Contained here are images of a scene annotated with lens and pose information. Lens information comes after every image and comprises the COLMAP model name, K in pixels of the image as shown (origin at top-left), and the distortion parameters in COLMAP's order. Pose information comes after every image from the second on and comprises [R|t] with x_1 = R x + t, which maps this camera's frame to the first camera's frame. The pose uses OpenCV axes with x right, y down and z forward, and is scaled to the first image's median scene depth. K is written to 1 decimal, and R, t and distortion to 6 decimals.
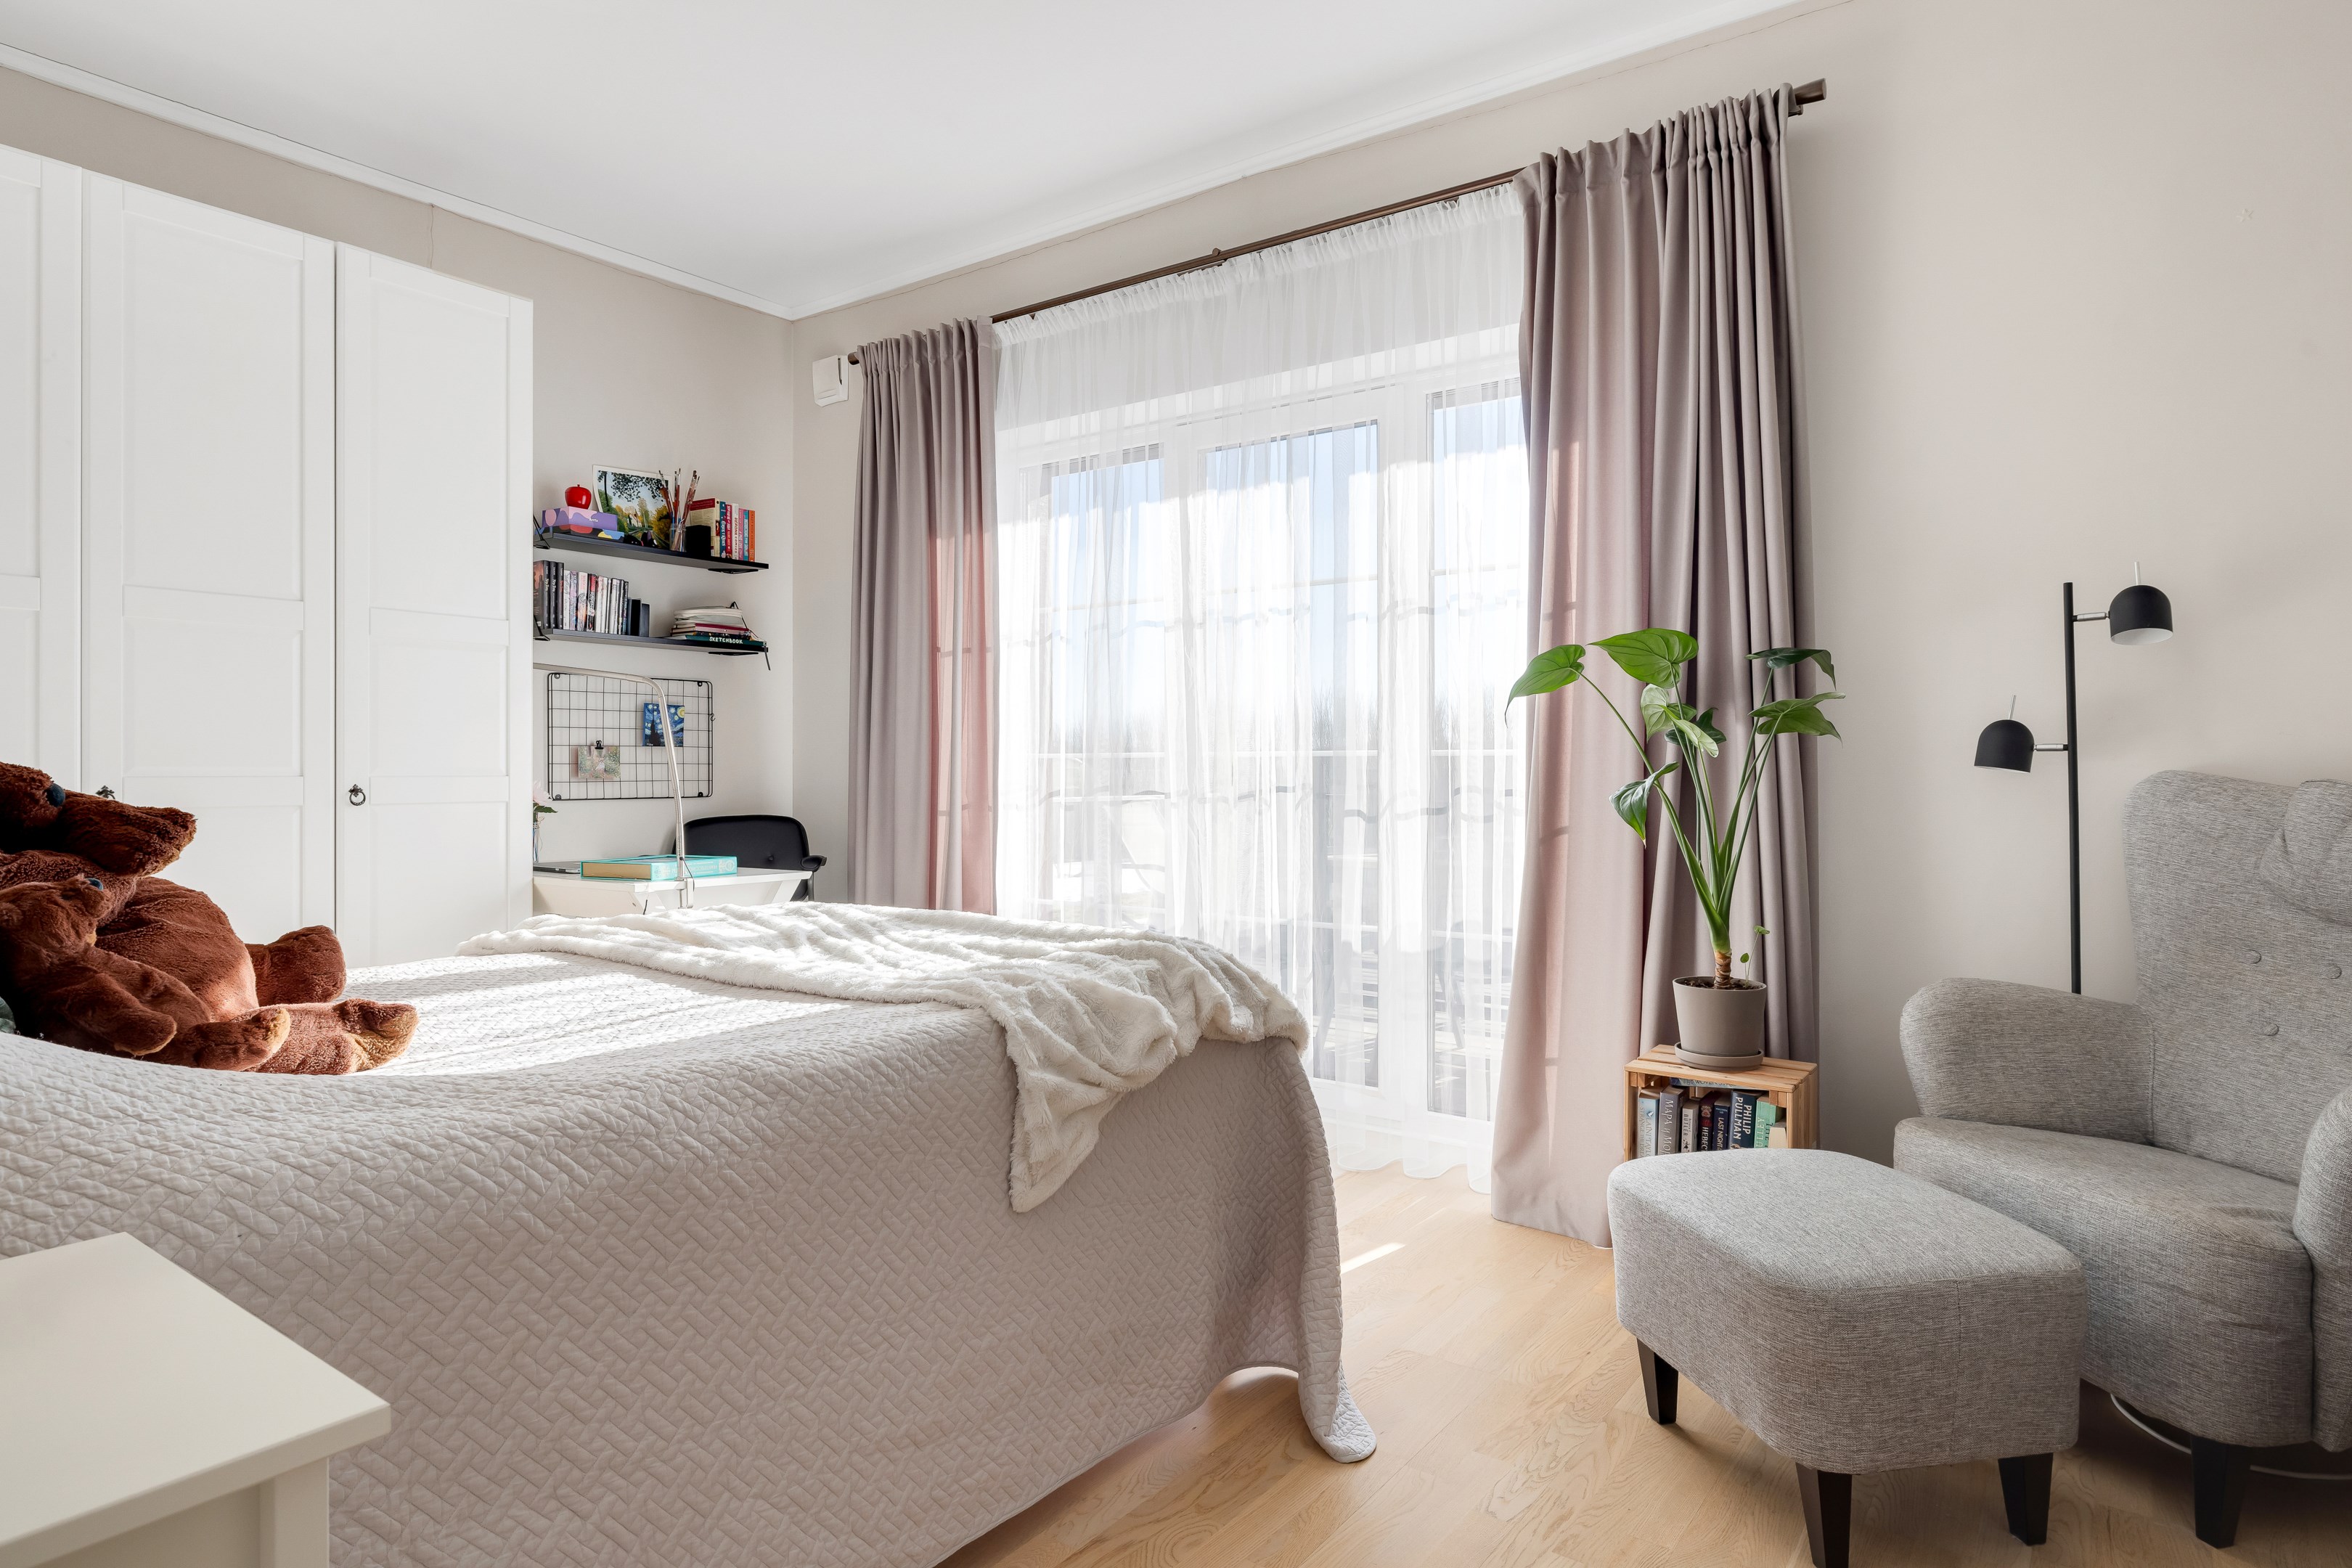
lens RADIAL K [[1310.6, 0, 1176.0], [0, 1310.6, 784.0], [0, 0, 1]] dist [-0.001732, -0.001278]
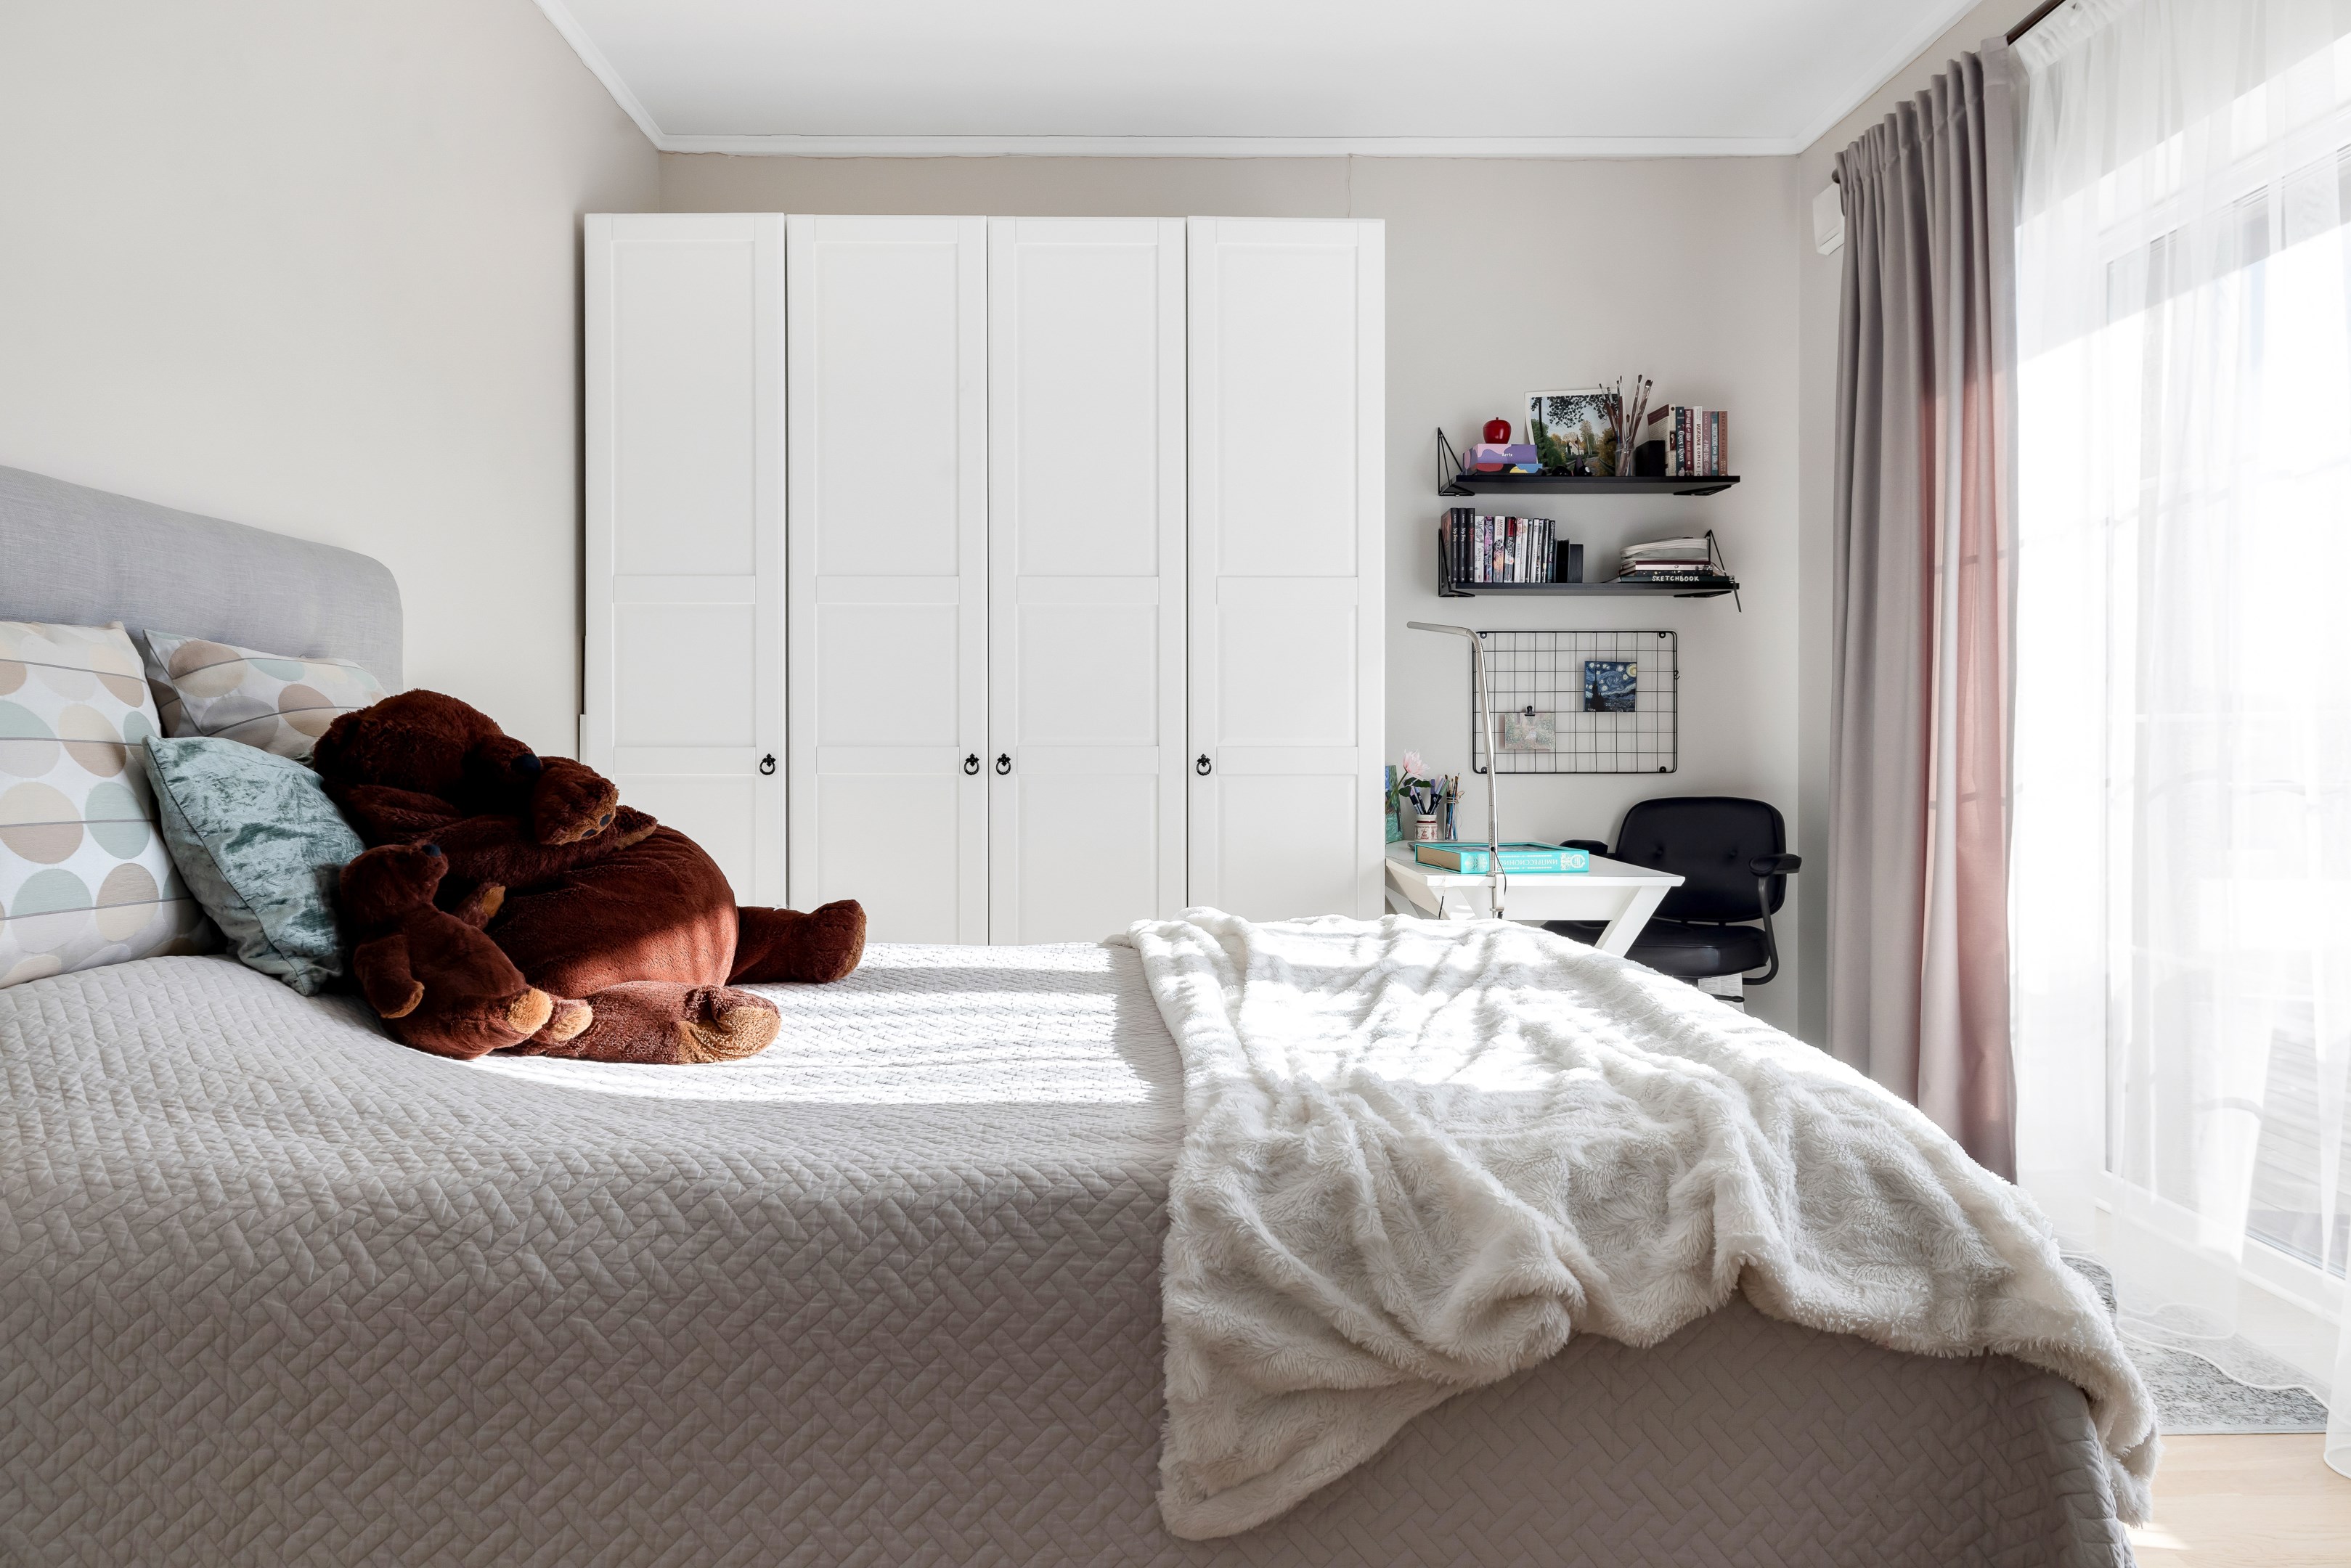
lens RADIAL K [[1350.0, 0, 1178.6], [0, 1350.0, 755.9], [0, 0, 1]] dist [0.002949, 0.000224]
pose [[0.605106, 0.011835, -0.796057, 0.141426], [-0.009152, 0.999927, 0.007910, -0.004926], [0.796092, 0.002499, 0.605170, 0.272179]]
